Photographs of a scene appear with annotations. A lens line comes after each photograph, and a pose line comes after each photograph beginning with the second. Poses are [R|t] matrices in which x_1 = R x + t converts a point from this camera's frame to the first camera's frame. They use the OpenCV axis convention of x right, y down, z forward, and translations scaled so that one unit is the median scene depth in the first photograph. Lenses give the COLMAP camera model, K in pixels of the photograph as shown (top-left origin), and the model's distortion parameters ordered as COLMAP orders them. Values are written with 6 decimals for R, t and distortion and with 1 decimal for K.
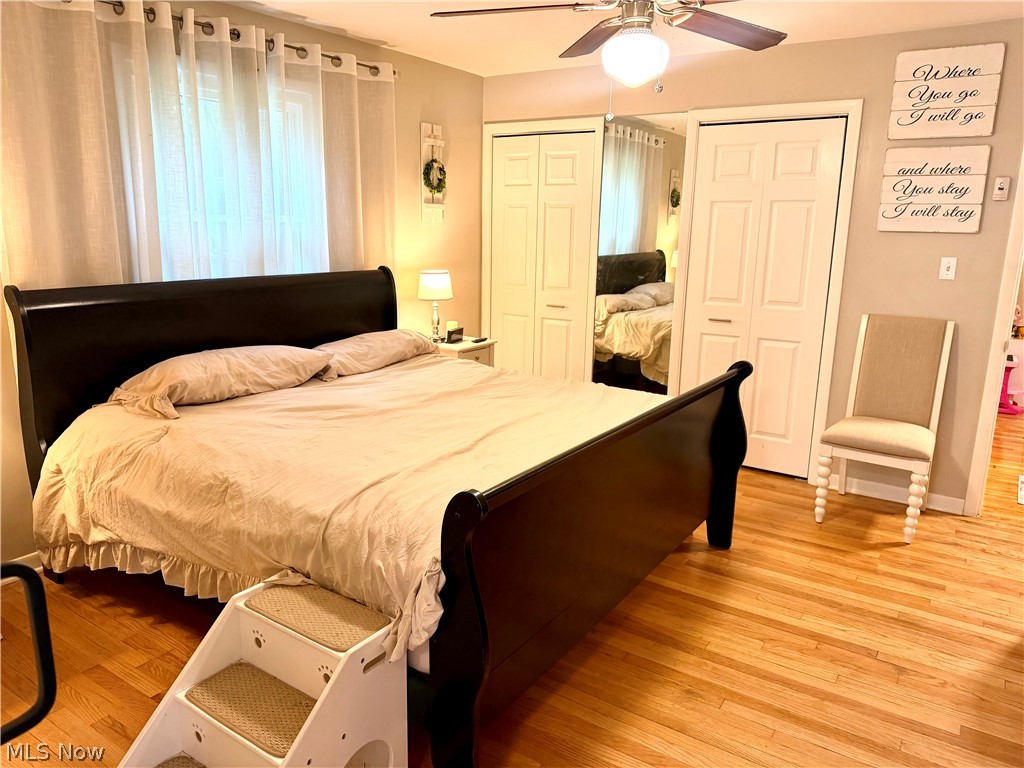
lens RADIAL K [[722.4, 0, 510.3], [0, 722.4, 380.0], [0, 0, 1]] dist [0.055323, -0.065240]
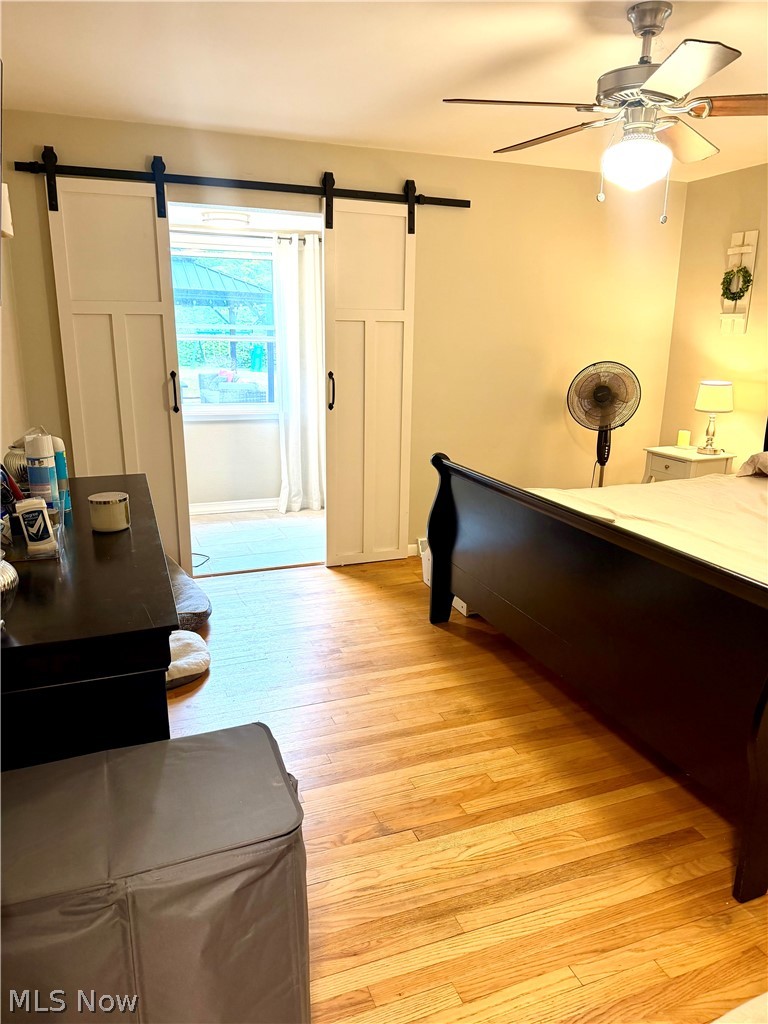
lens RADIAL K [[722.4, 0, 383.7], [0, 722.4, 515.6], [0, 0, 1]] dist [0.055323, -0.065240]
pose [[-0.577439, 0.178155, -0.796759, 1.103660], [-0.190378, 0.919617, 0.343600, -0.235478], [0.793927, 0.350093, -0.497106, 1.236959]]
